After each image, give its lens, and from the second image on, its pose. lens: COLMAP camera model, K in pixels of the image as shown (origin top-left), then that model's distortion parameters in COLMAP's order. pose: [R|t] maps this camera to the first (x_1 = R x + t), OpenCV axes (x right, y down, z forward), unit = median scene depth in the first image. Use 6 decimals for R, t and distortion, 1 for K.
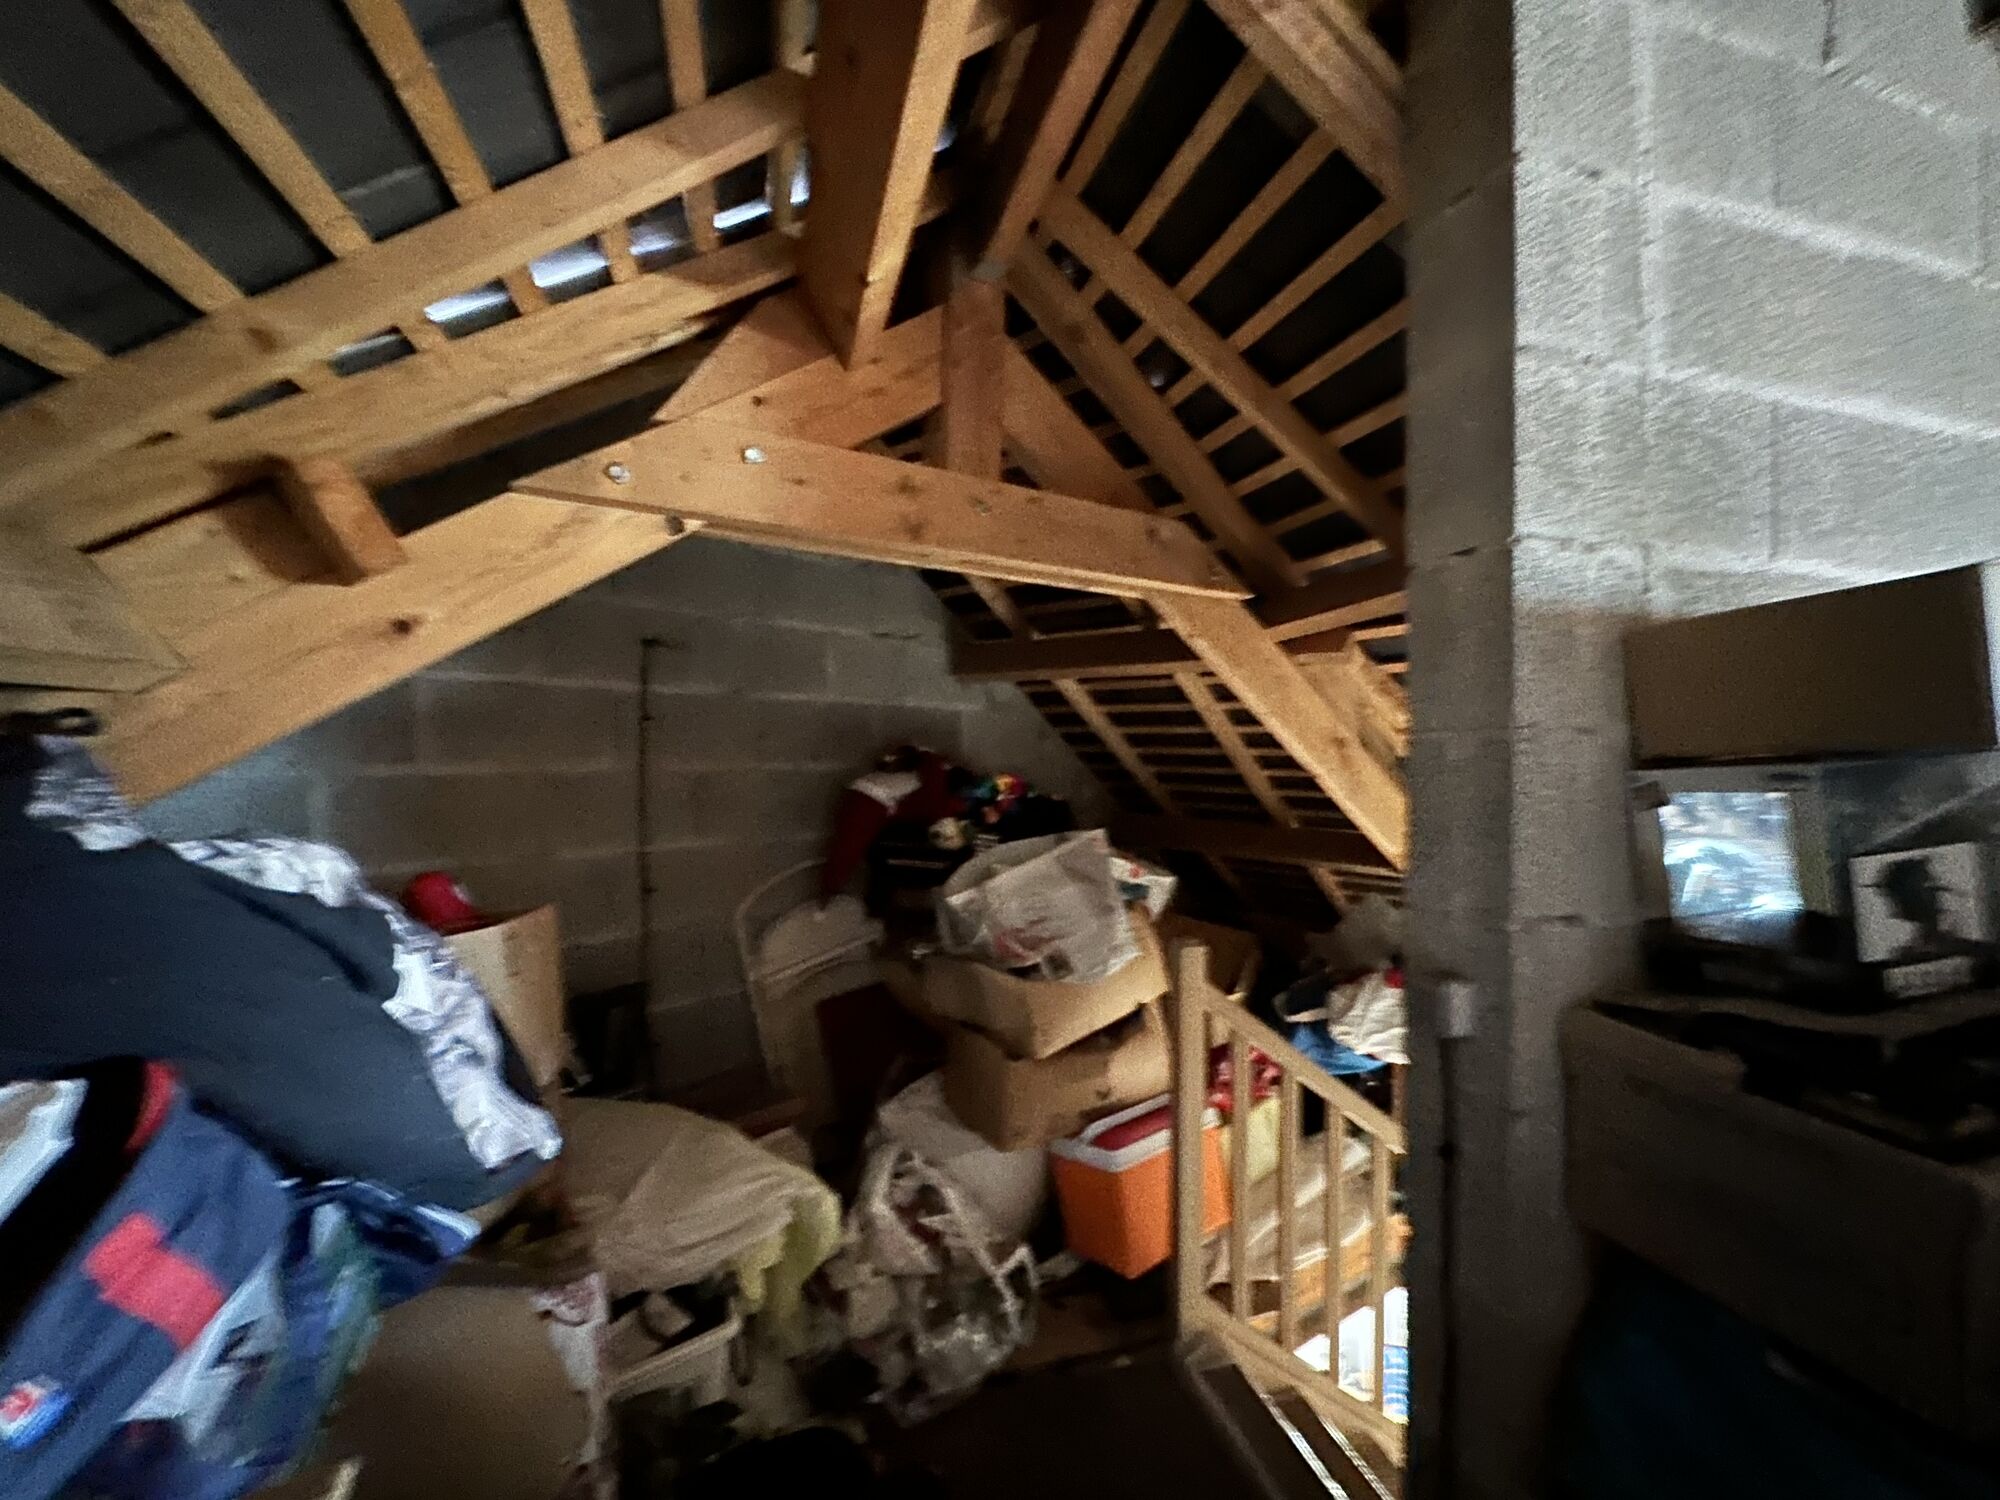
lens RADIAL K [[797.5, 0, 995.7], [0, 797.5, 749.9], [0, 0, 1]] dist [-0.005195, 0.000774]
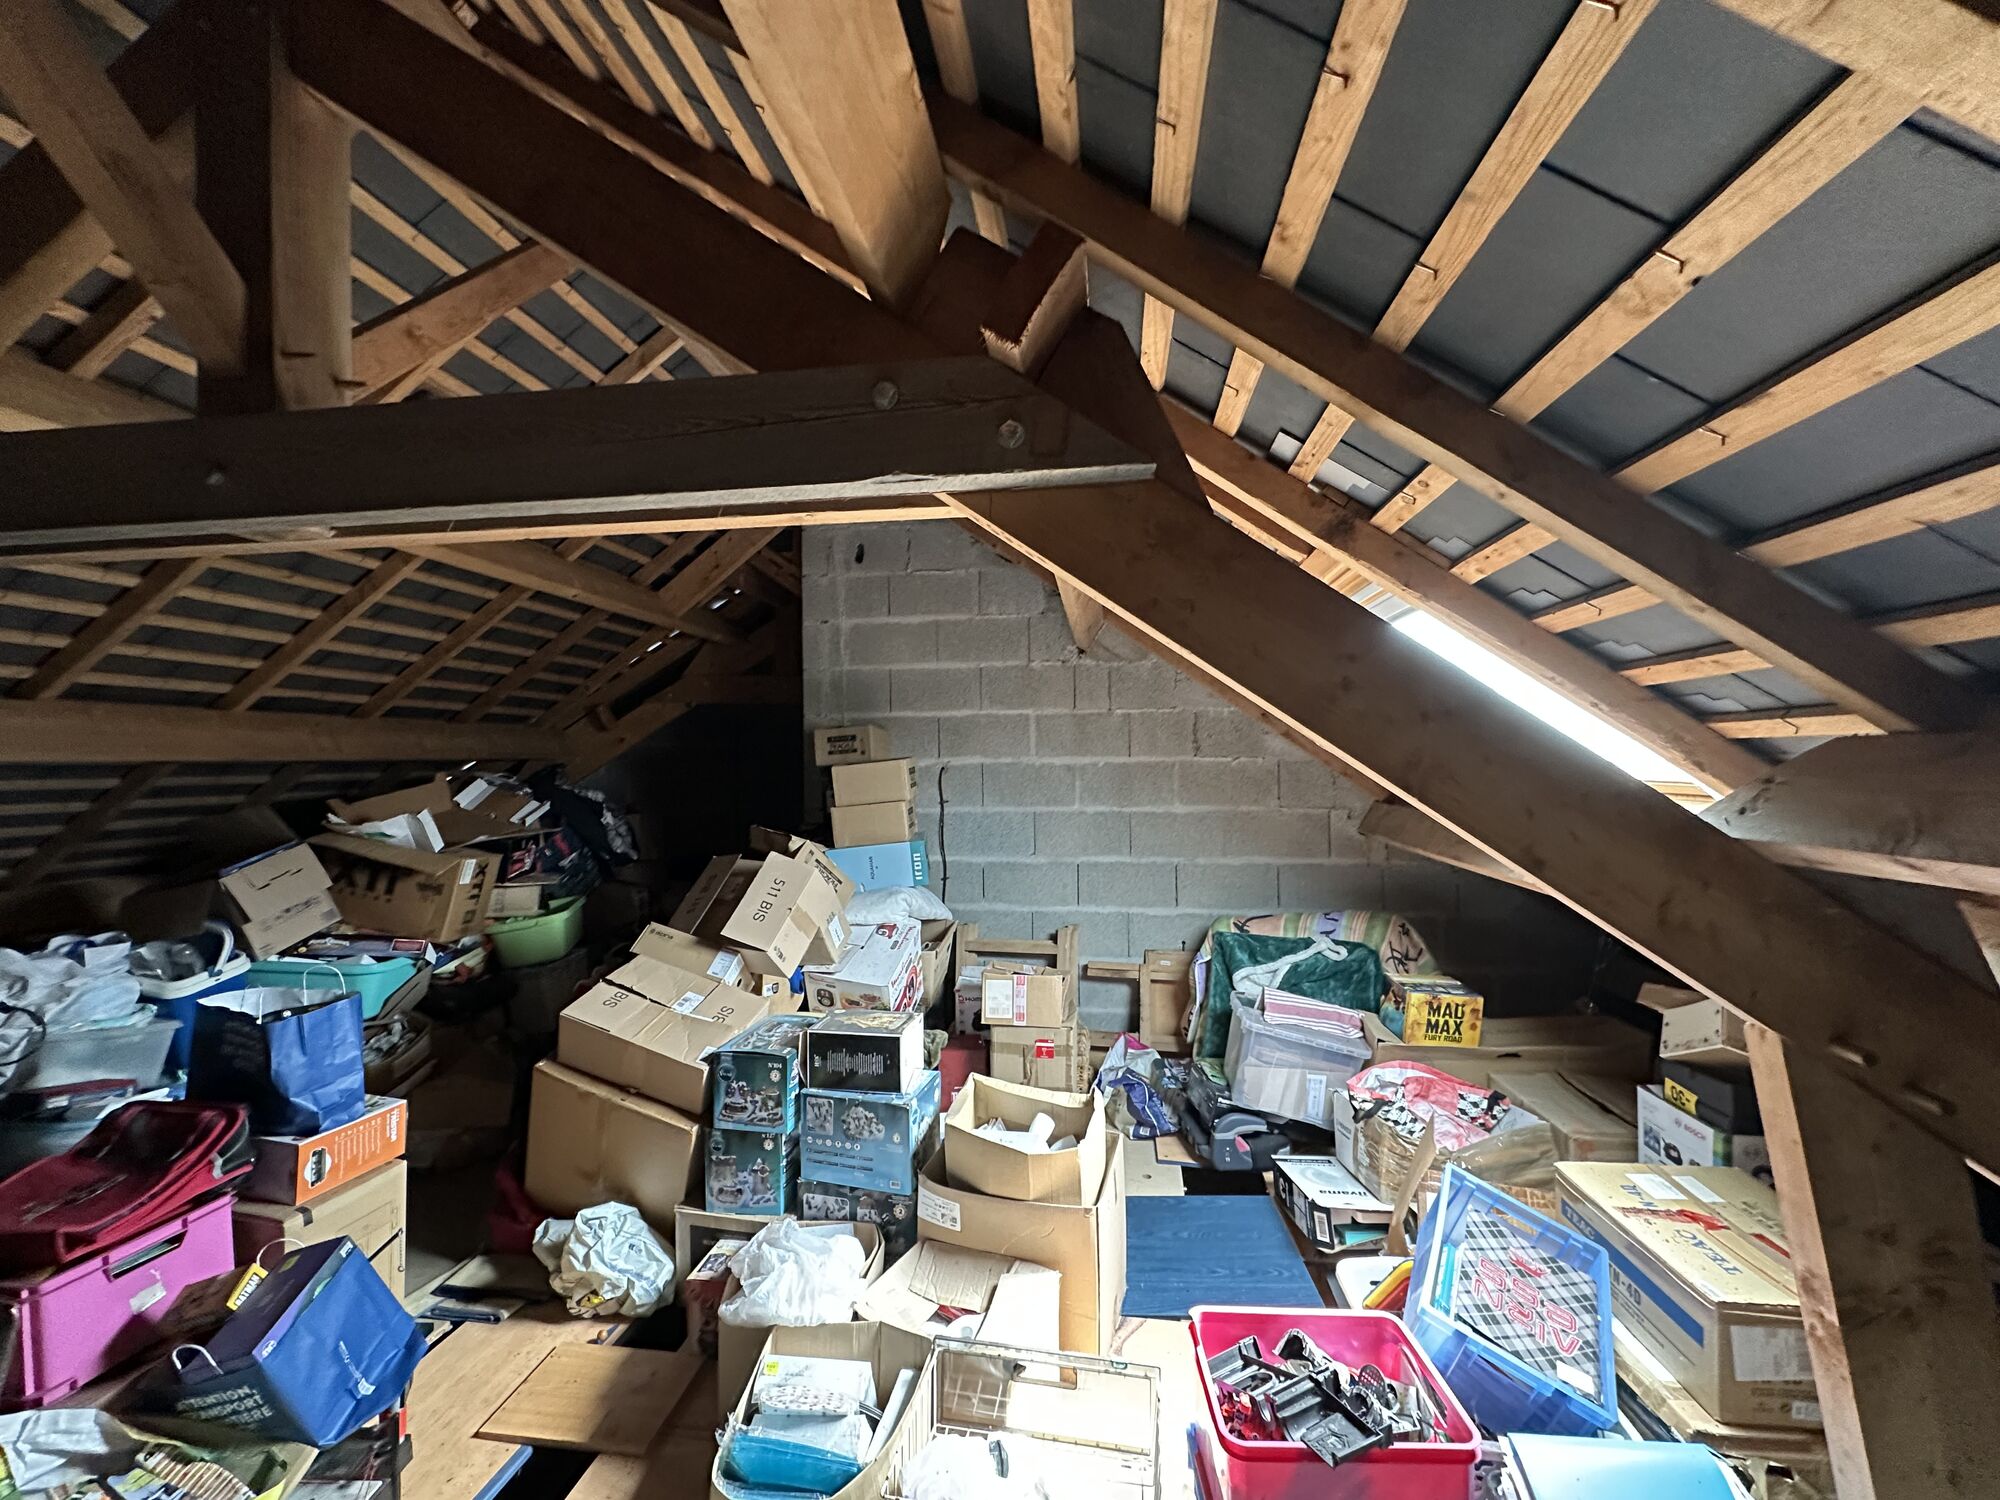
lens RADIAL K [[796.8, 0, 1000.0], [0, 796.8, 750.0], [0, 0, 1]] dist [0.000532, 0.000533]
pose [[0.911331, -0.021150, -0.411130, 3.051258], [0.015269, 0.999729, -0.017582, -0.004317], [0.411391, 0.009745, 0.911407, -2.174702]]
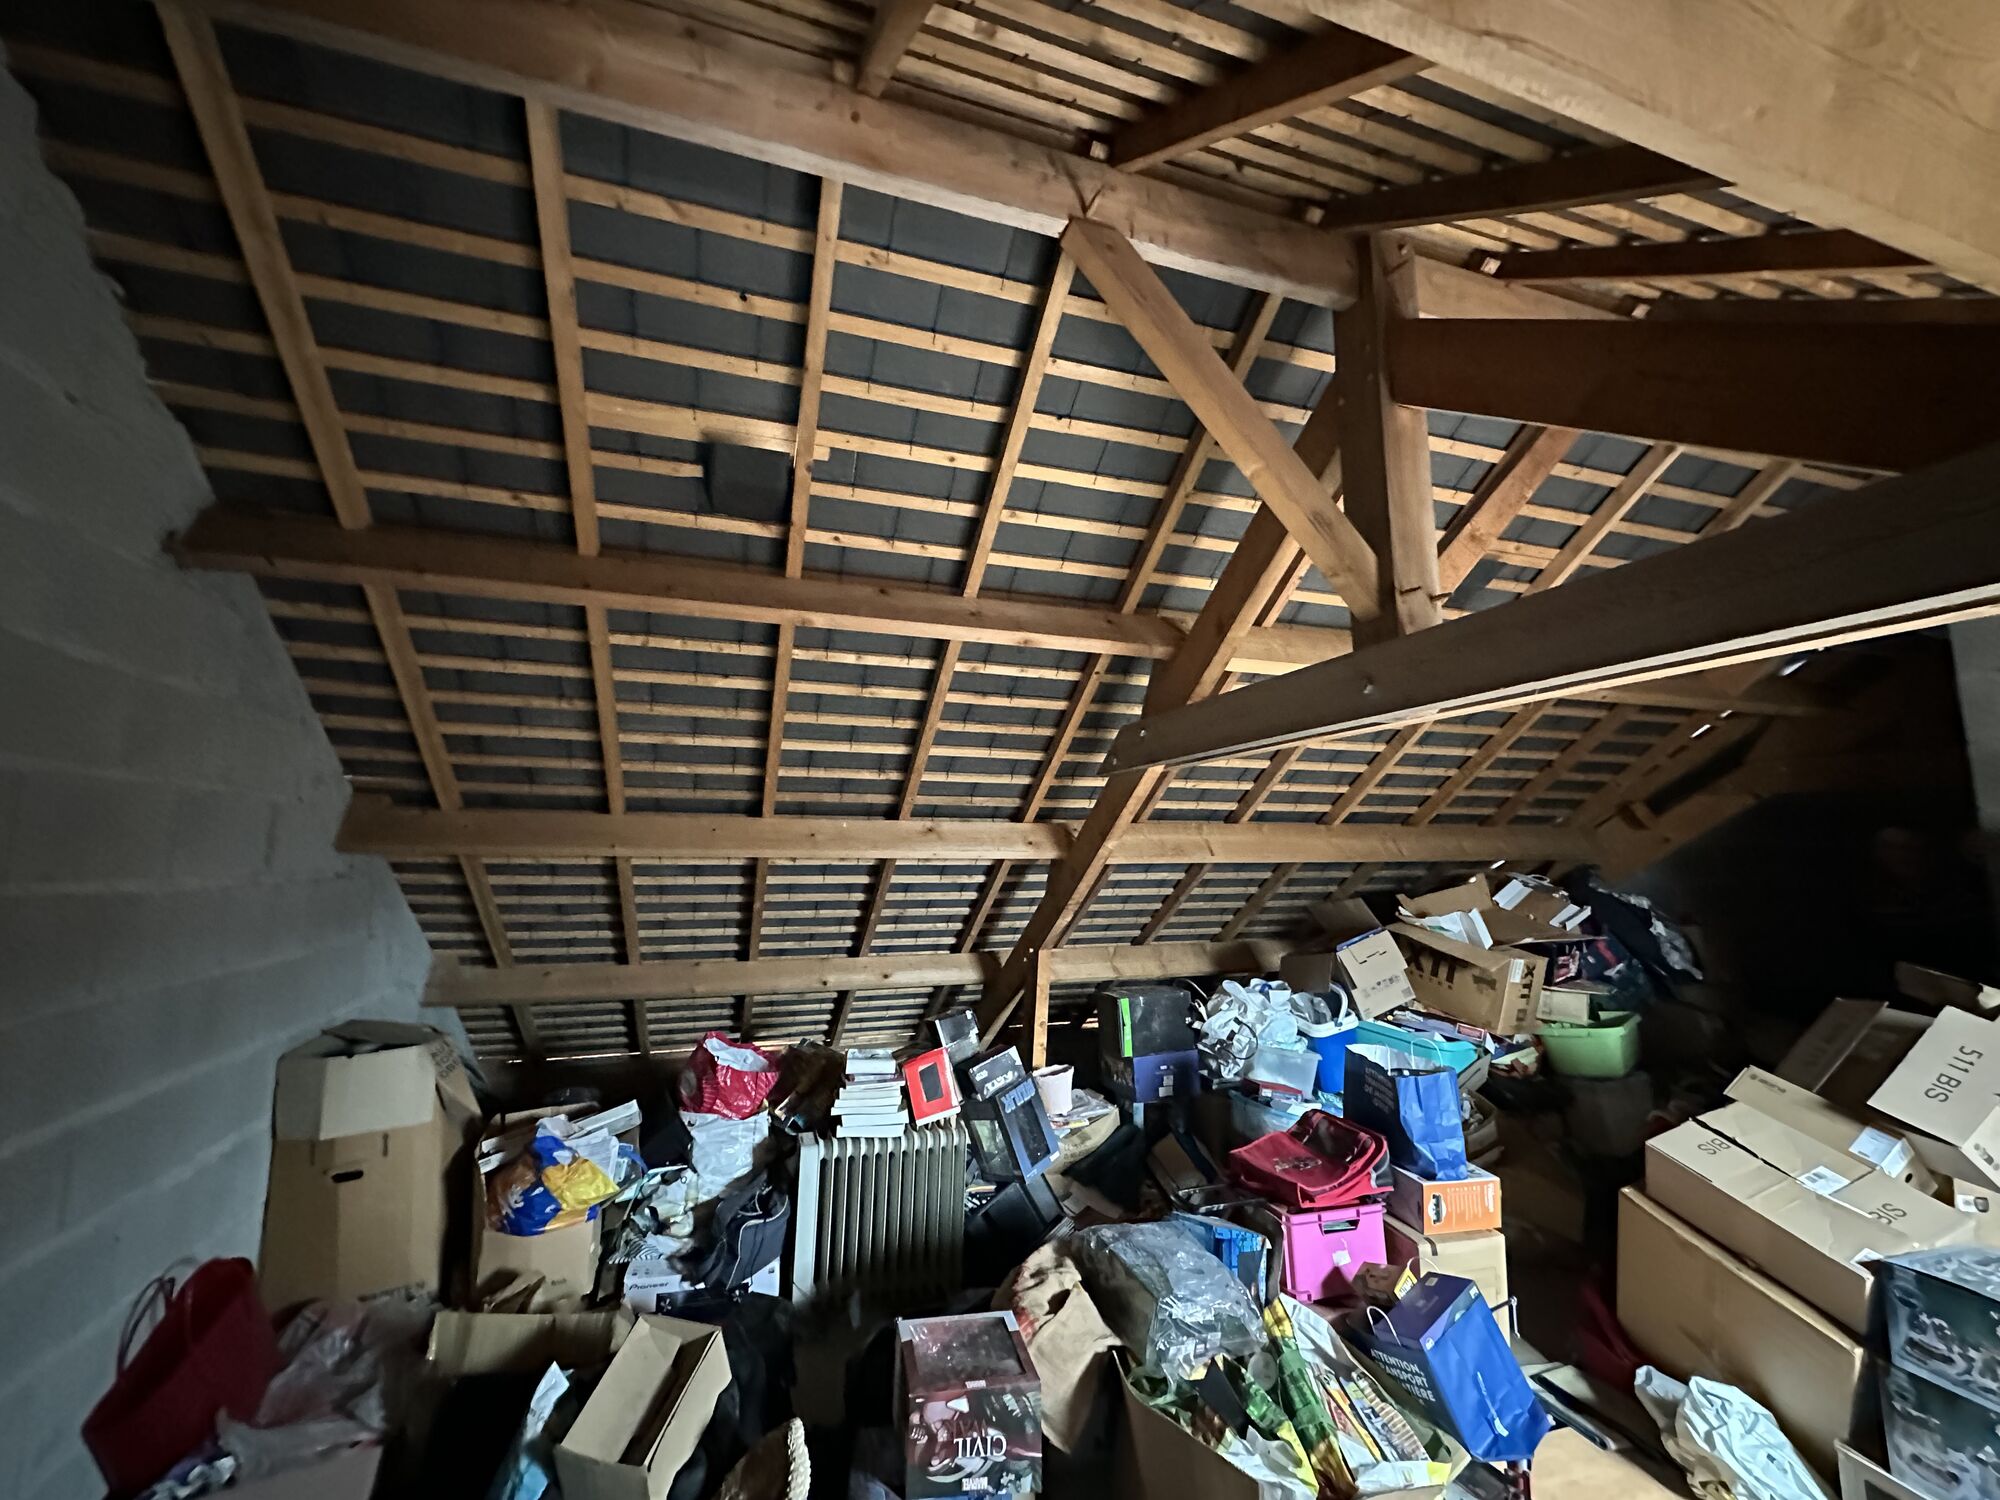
lens RADIAL K [[797.5, 0, 995.7], [0, 797.5, 749.9], [0, 0, 1]] dist [-0.005195, 0.000774]
pose [[0.024353, -0.134019, -0.990679, 3.201041], [-0.002383, 0.990963, -0.134116, -0.076633], [0.999701, 0.005627, 0.023814, -2.431784]]
